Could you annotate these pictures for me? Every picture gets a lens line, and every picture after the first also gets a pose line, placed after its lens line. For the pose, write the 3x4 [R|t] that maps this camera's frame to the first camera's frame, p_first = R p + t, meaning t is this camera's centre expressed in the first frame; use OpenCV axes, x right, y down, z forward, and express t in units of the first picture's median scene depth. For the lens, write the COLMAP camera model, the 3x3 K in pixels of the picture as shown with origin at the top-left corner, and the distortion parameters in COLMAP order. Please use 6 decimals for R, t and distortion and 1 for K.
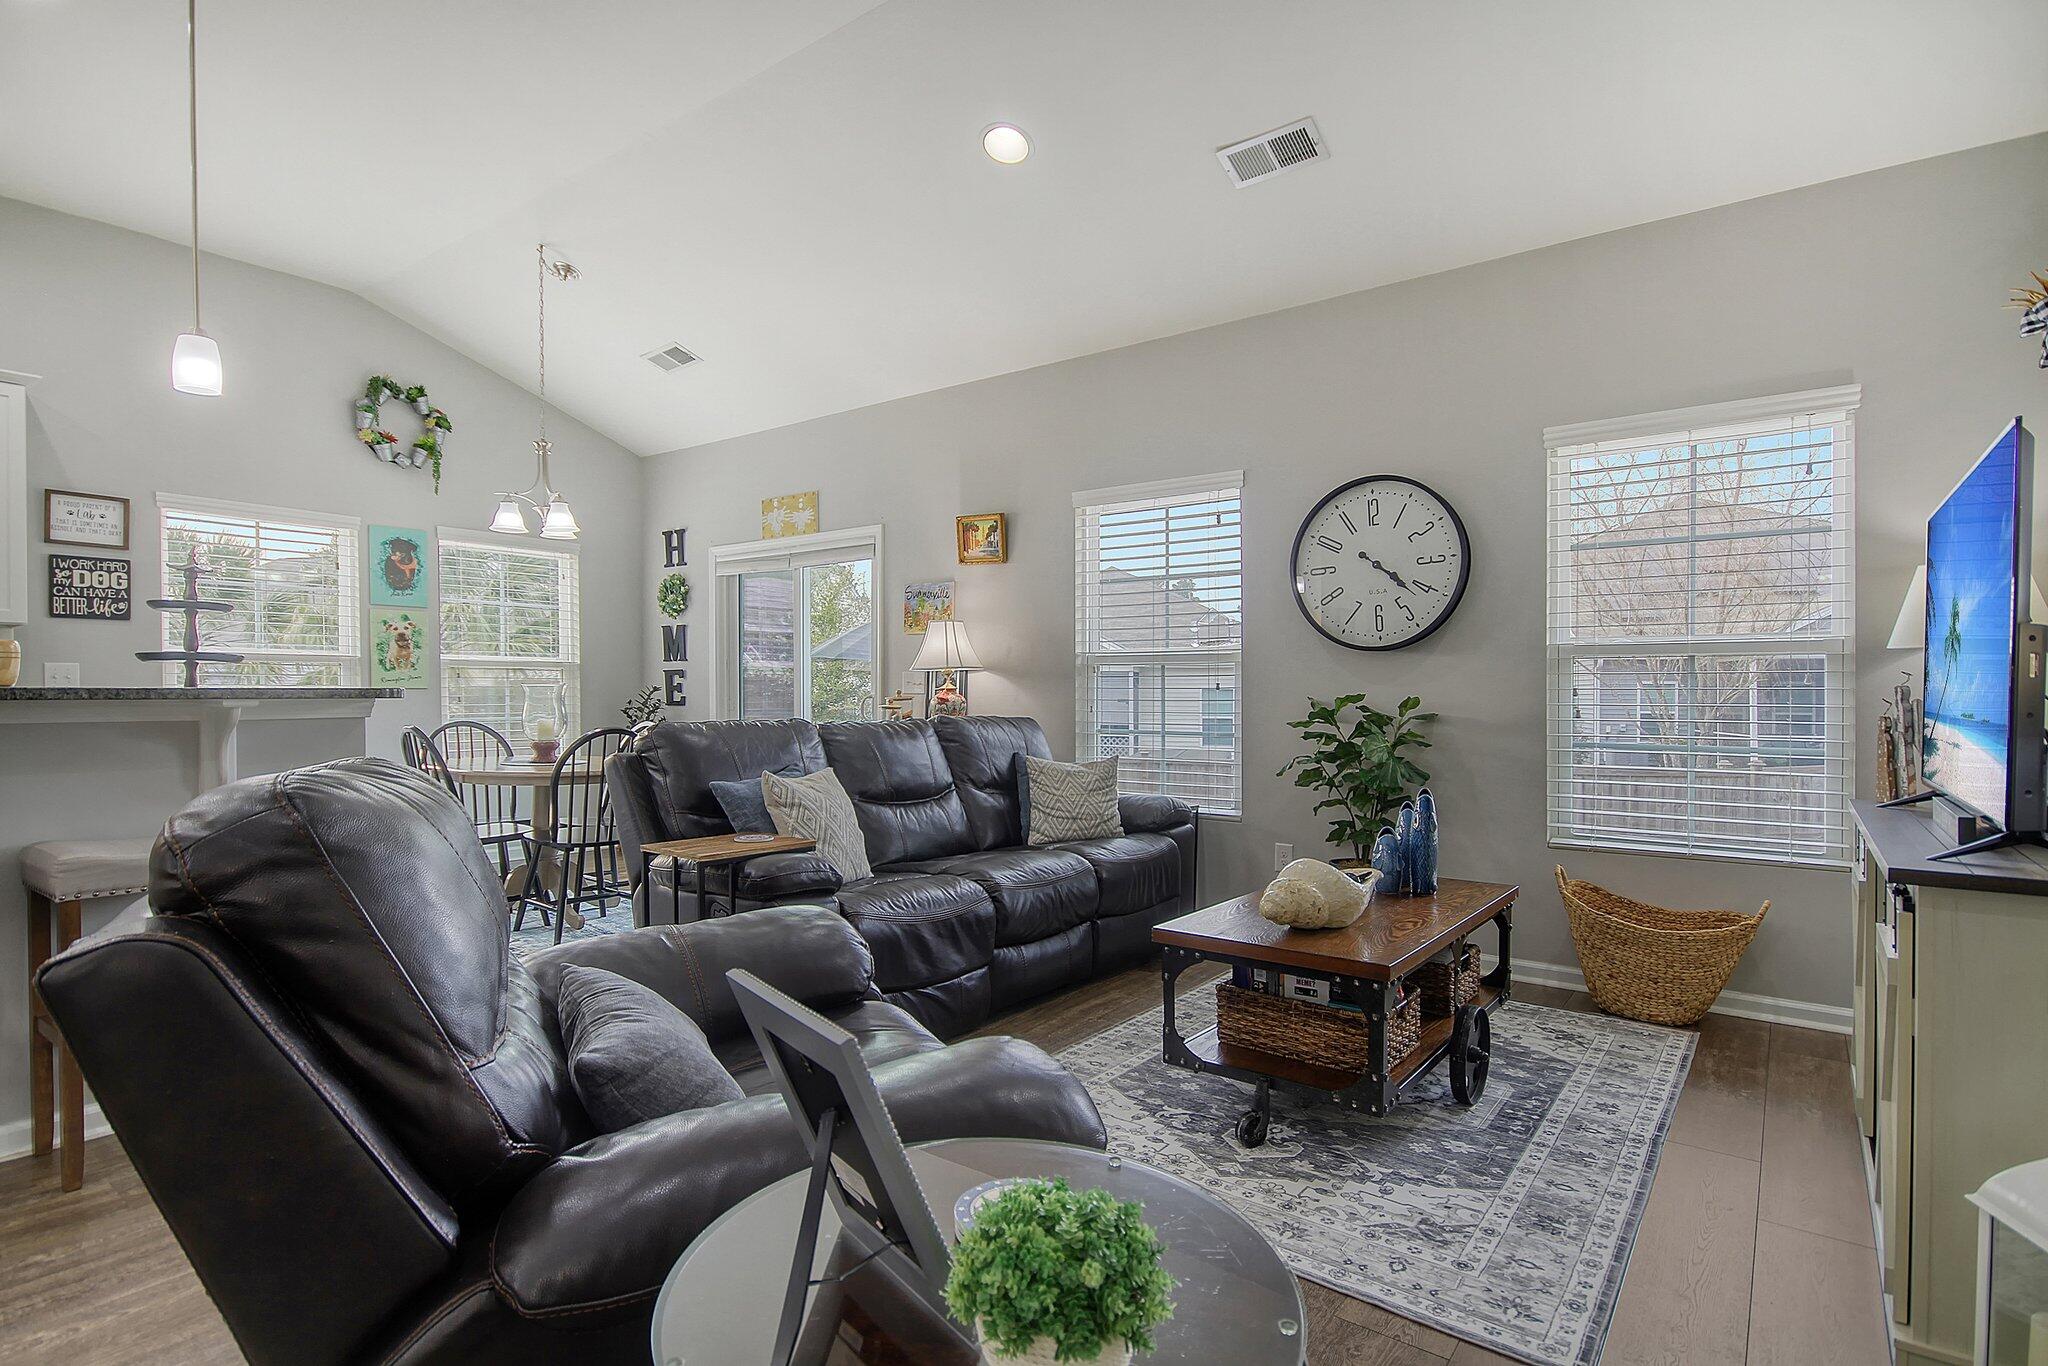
lens RADIAL K [[1020.7, 0, 1006.6], [0, 1020.7, 694.3], [0, 0, 1]] dist [0.002504, 0.001114]
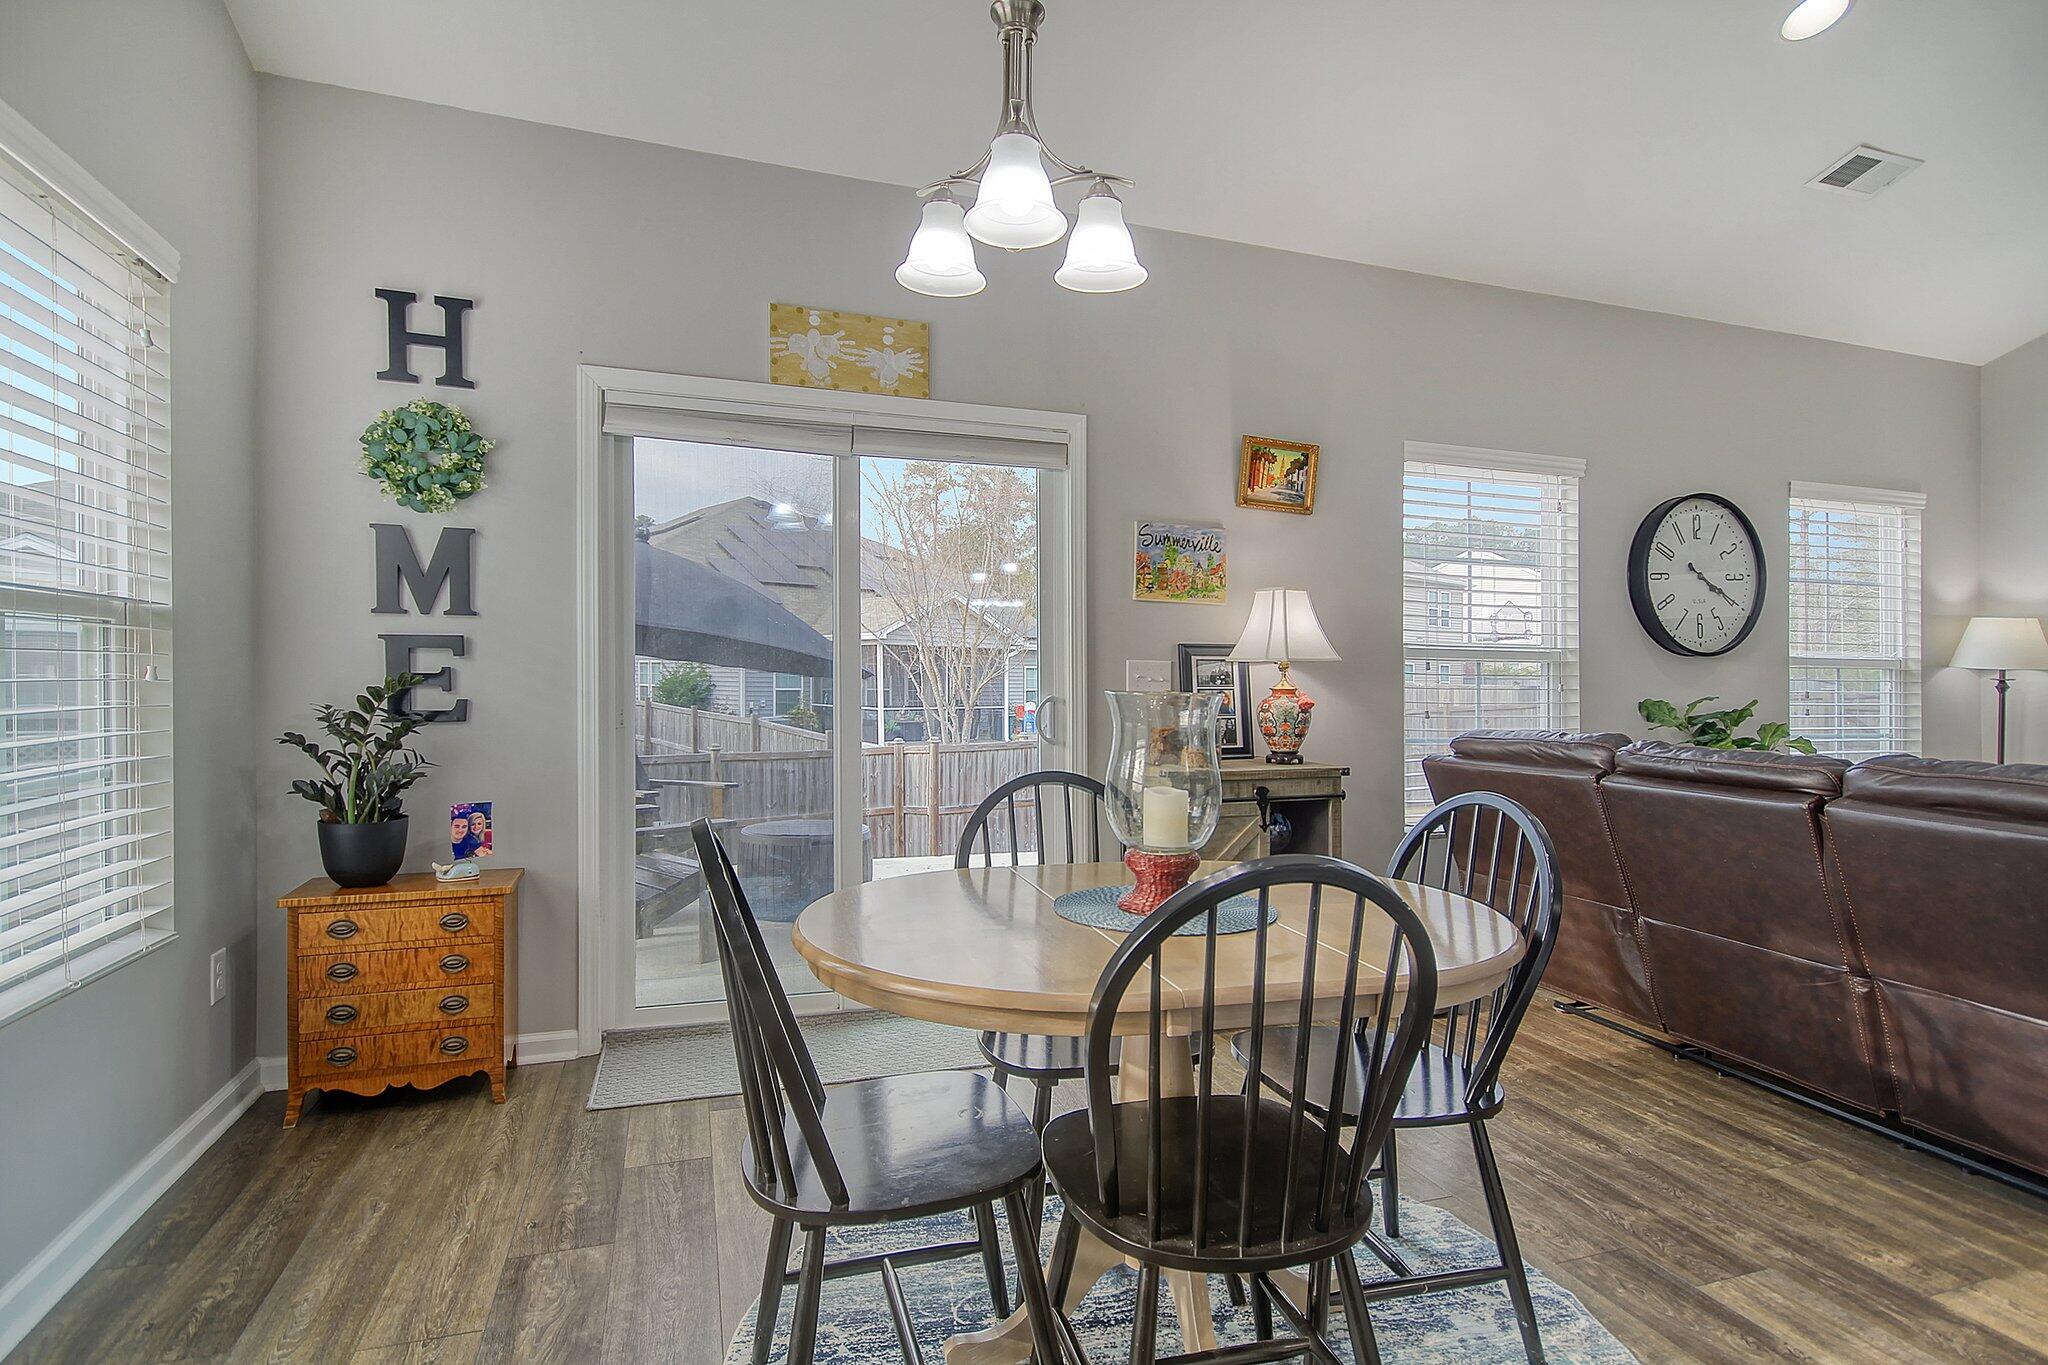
lens RADIAL K [[1020.7, 0, 1037.2], [0, 1020.7, 682.0], [0, 0, 1]] dist [0.002504, 0.001114]
pose [[0.552603, -0.004218, 0.833434, -0.699402], [-0.009023, 0.999898, 0.011043, -0.015588], [-0.833396, -0.013622, 0.552509, 0.743379]]
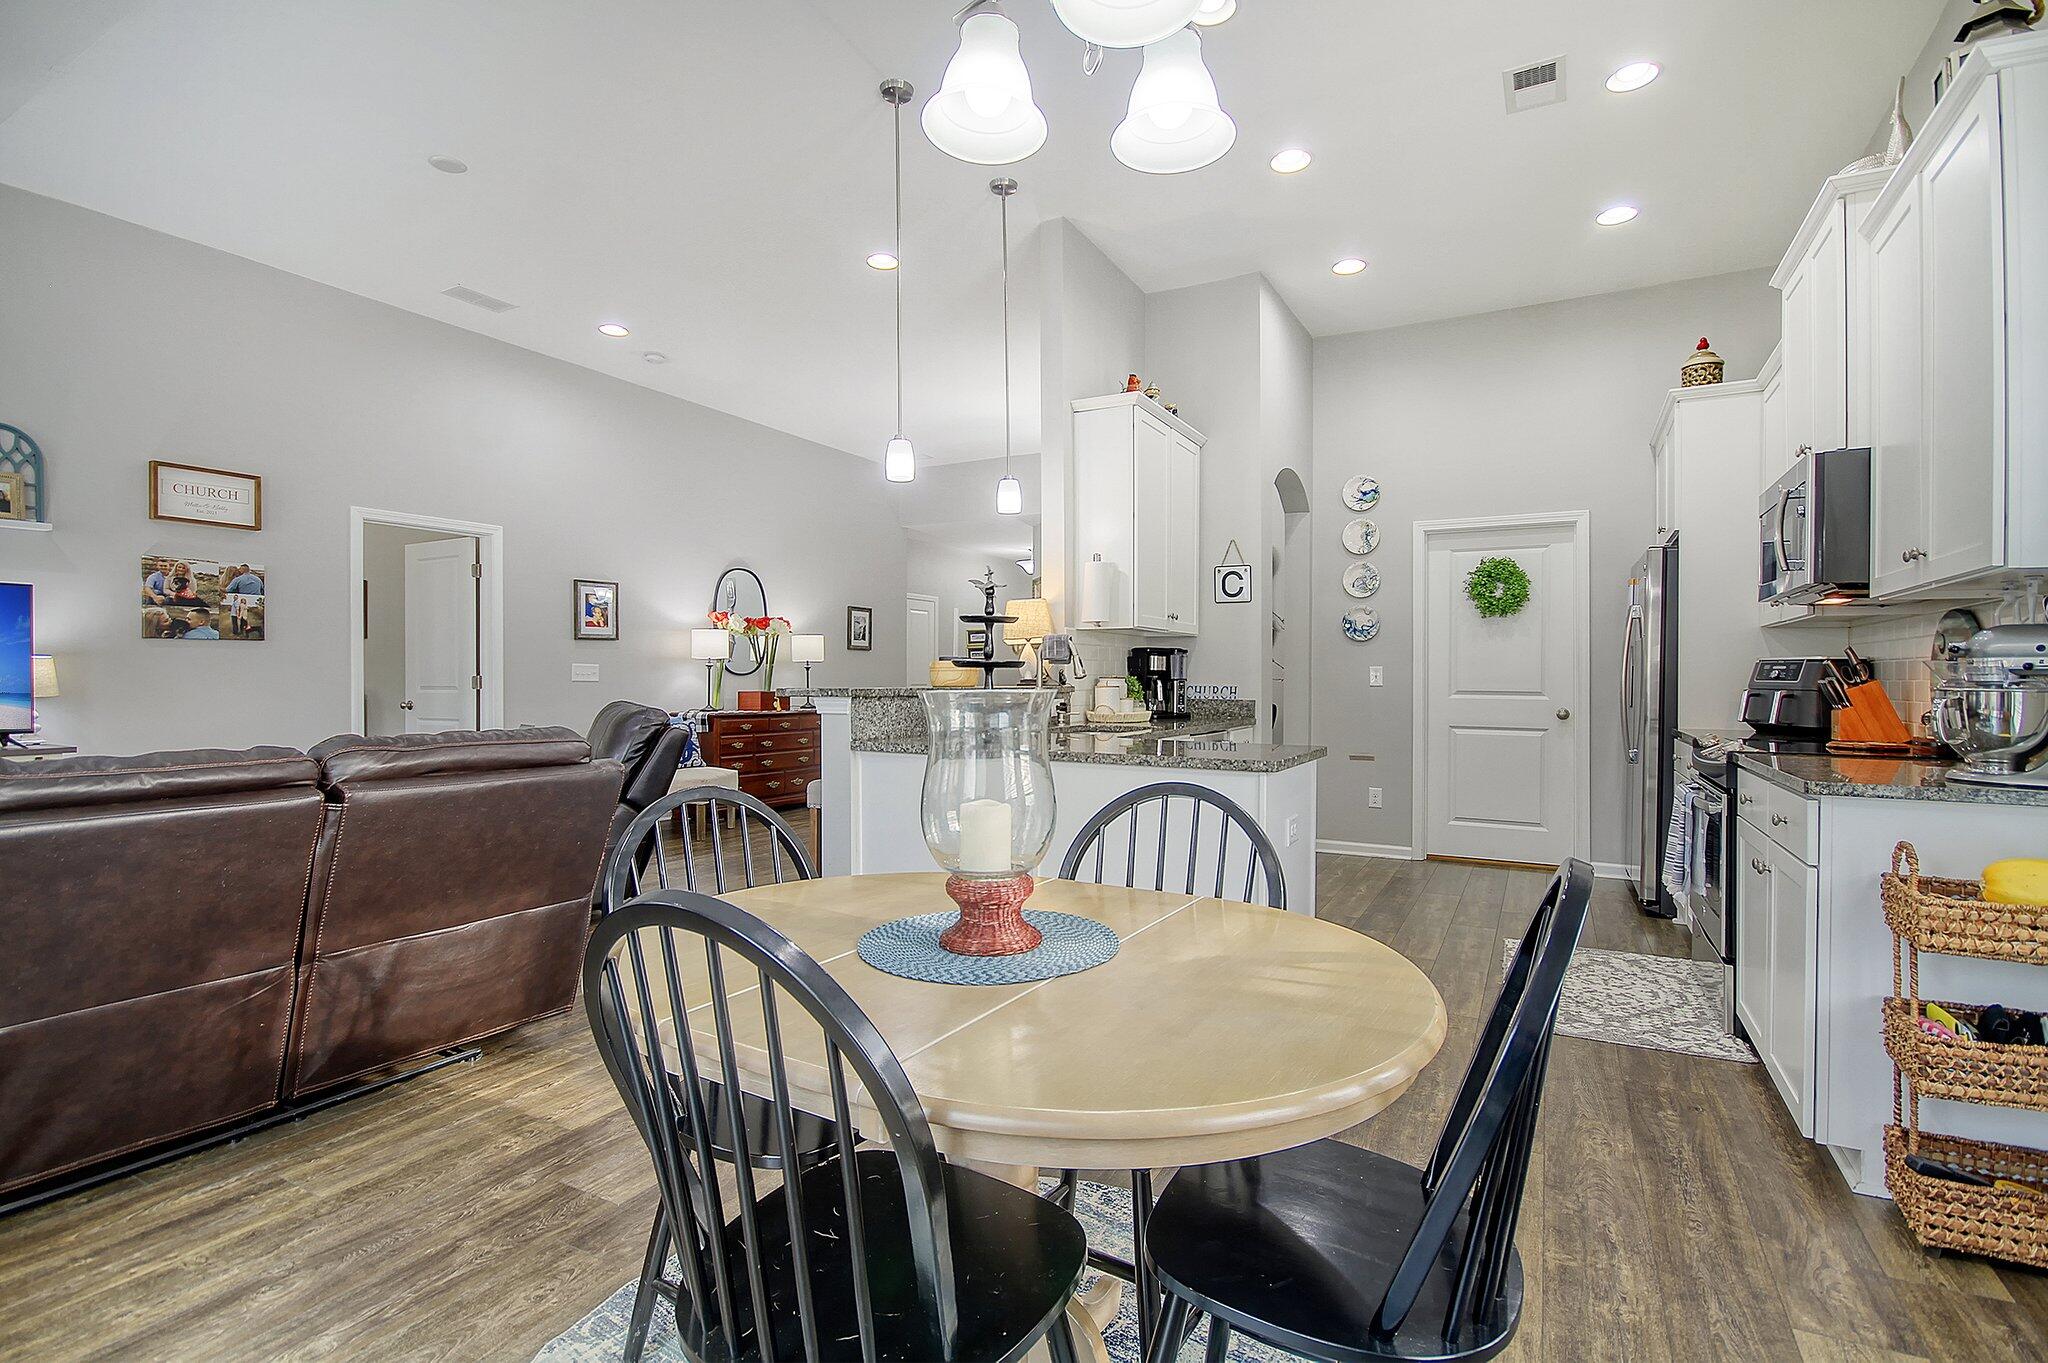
lens RADIAL K [[970.4, 0, 1027.2], [0, 970.4, 666.7], [0, 0, 1]] dist [0.003020, 0.000372]
pose [[-0.990833, -0.007891, -0.134862, -0.382282], [-0.006938, 0.999948, -0.007536, -0.012794], [0.134915, -0.006531, -0.990836, 1.147472]]
